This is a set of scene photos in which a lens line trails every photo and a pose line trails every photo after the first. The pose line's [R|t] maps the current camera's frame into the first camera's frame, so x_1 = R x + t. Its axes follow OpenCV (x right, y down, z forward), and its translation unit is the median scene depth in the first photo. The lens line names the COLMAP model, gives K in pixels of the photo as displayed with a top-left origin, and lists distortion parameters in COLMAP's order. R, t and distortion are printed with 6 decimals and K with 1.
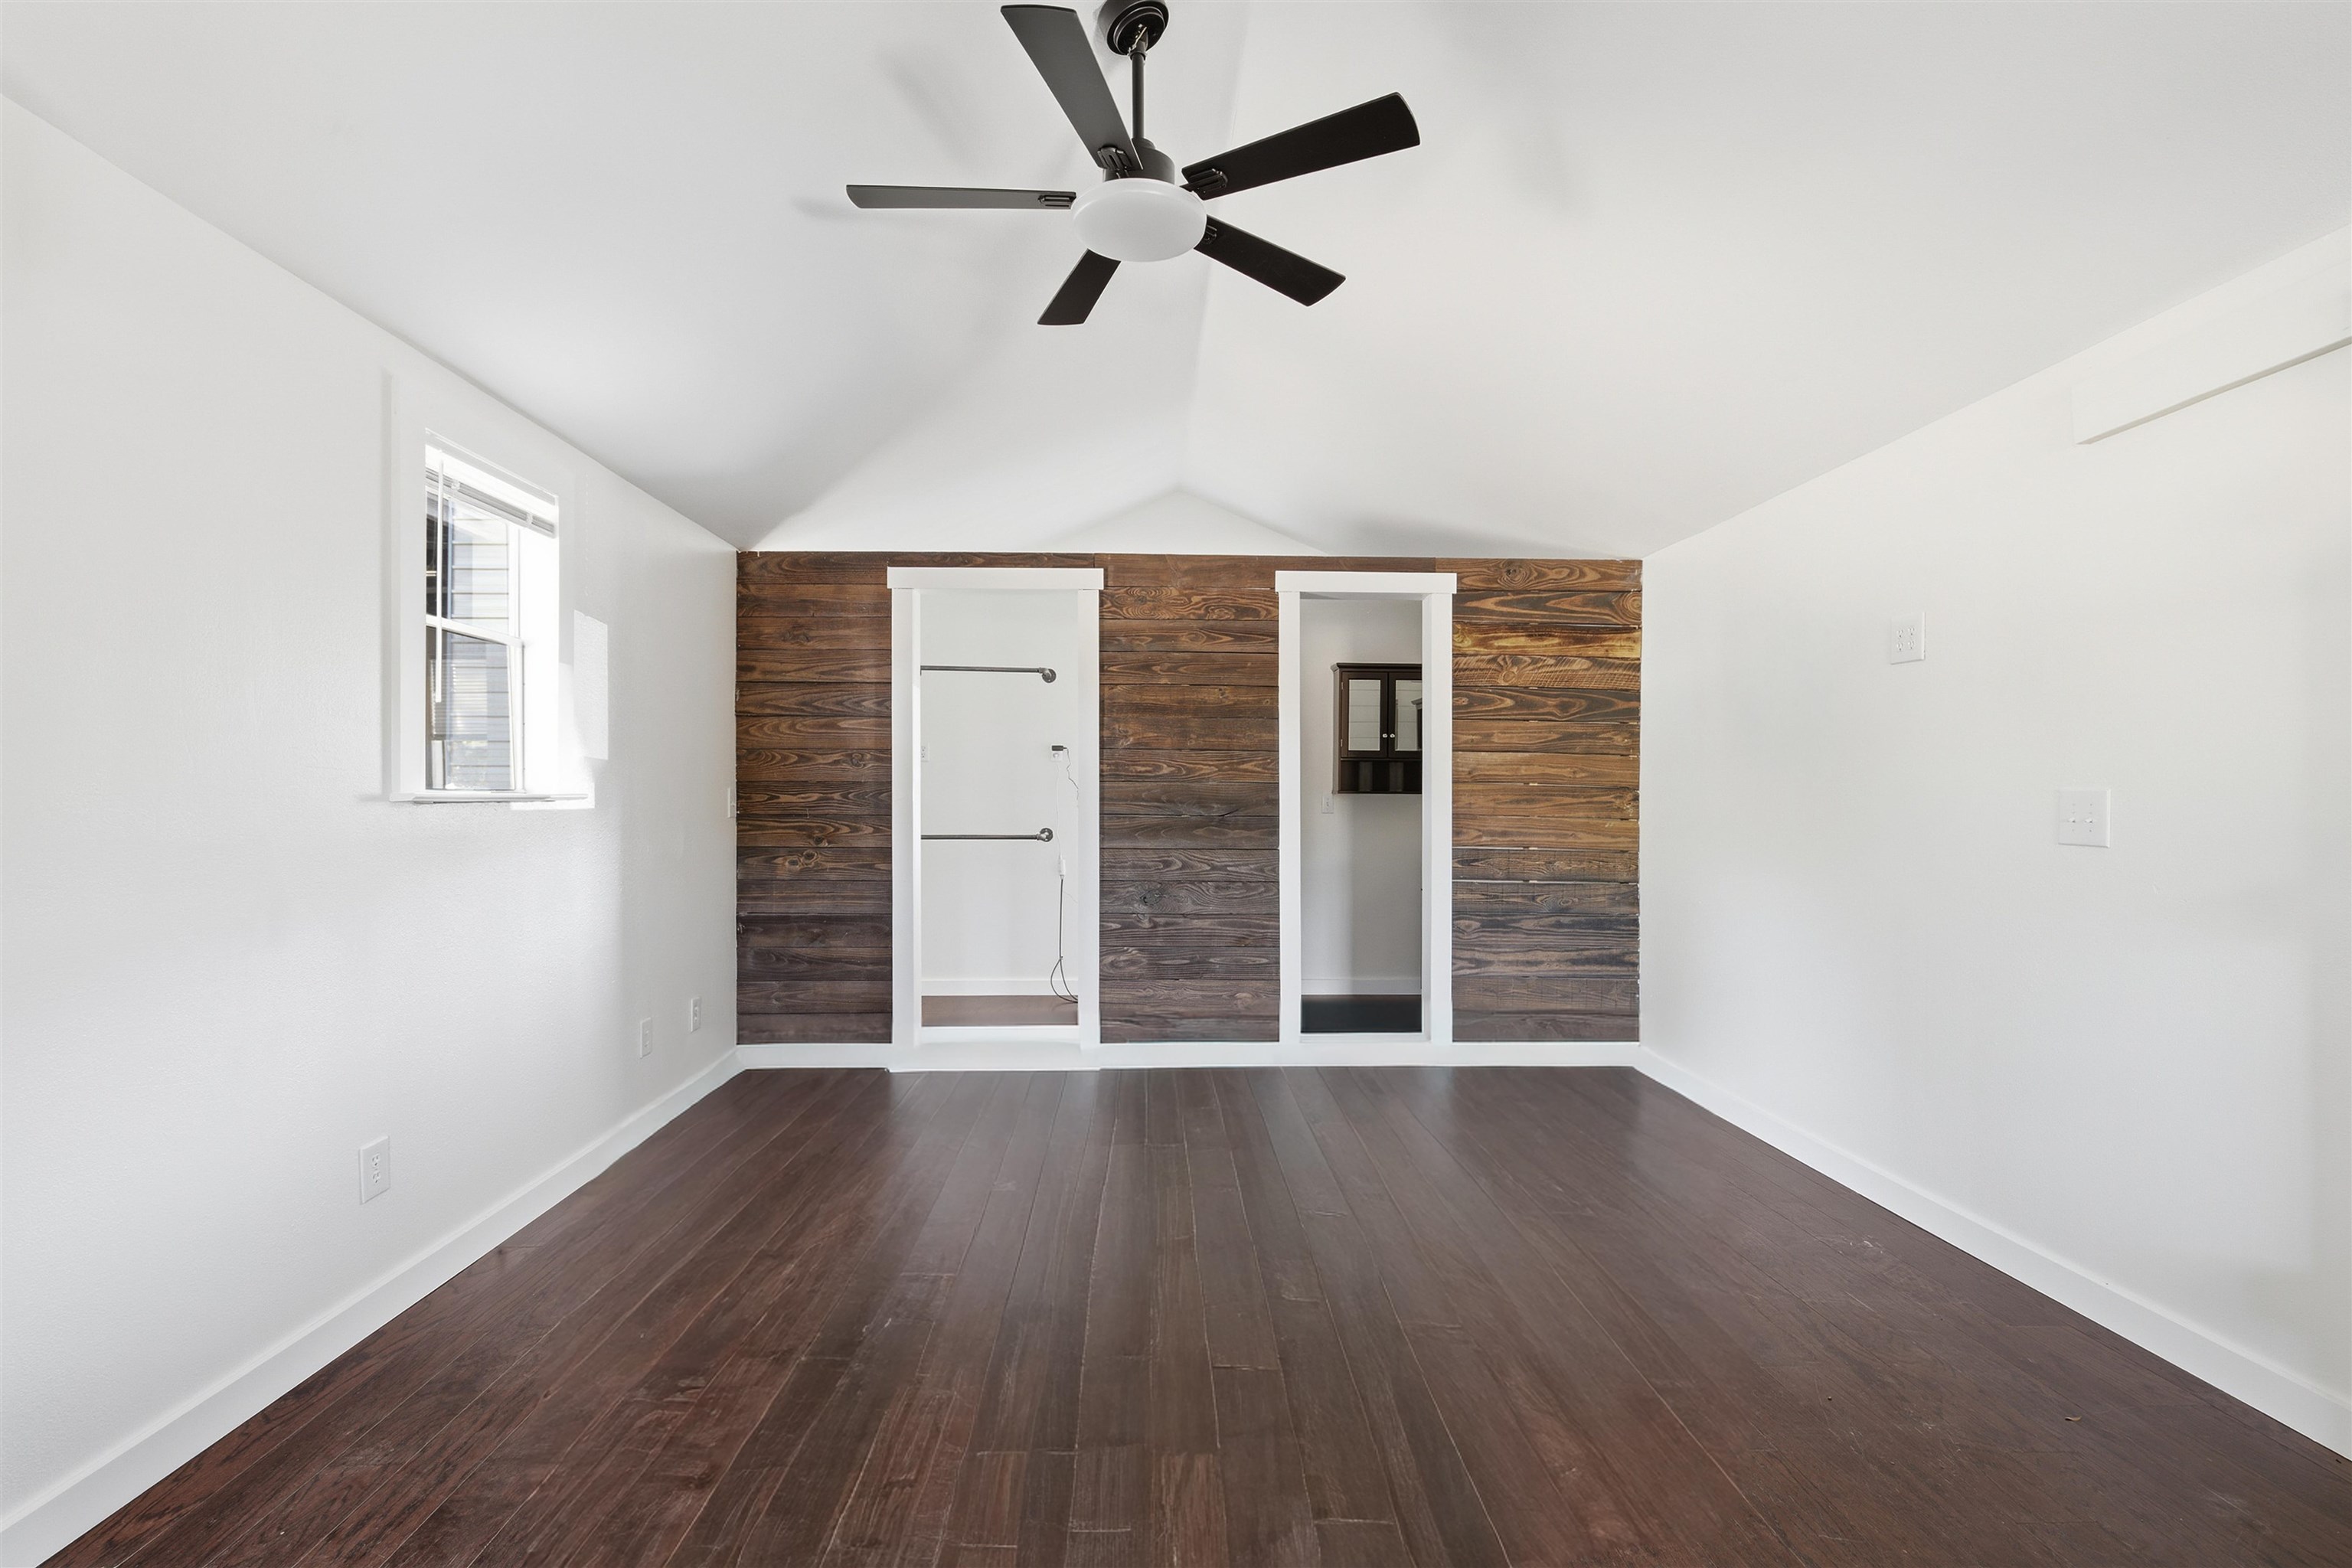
lens RADIAL K [[1064.1, 0, 1176.3], [0, 1064.1, 792.2], [0, 0, 1]] dist [0.002384, 0.000447]
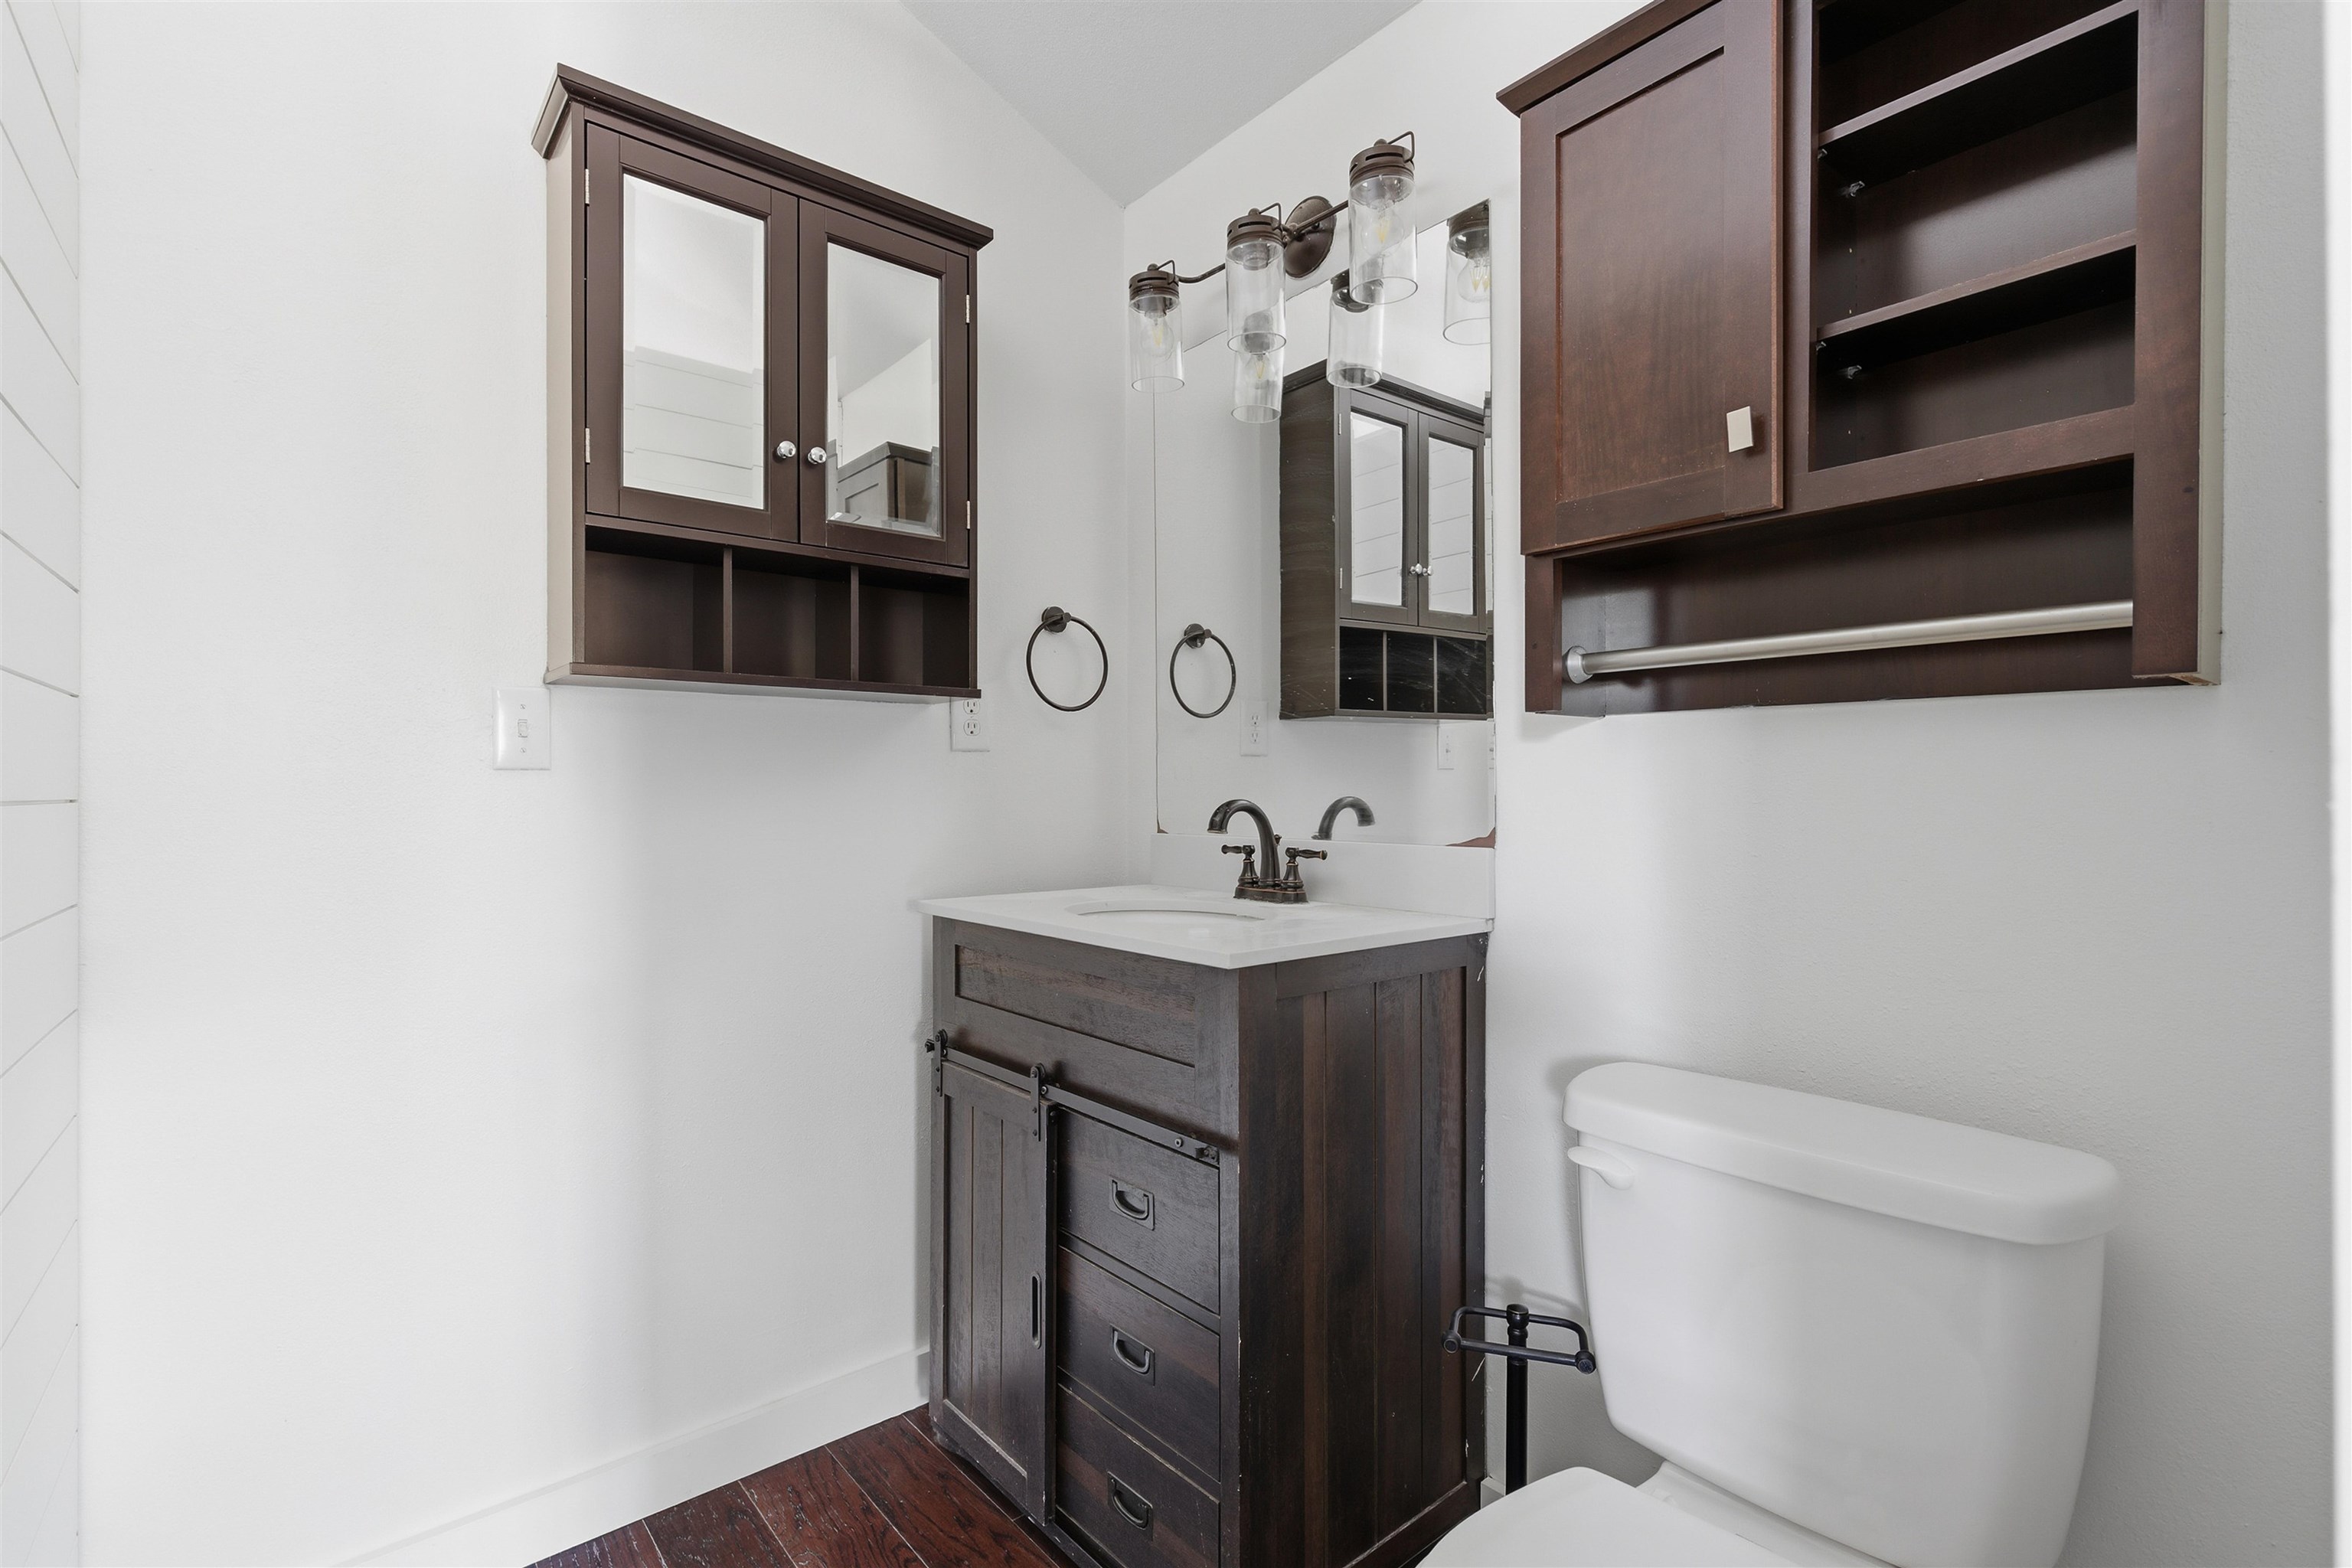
lens RADIAL K [[1064.1, 0, 1177.7], [0, 1064.1, 788.9], [0, 0, 1]] dist [0.002384, 0.000447]
pose [[0.796354, -0.006111, 0.604800, 0.120044], [0.003651, 0.999979, 0.005297, 0.021131], [-0.604820, -0.002010, 0.796360, 0.754322]]
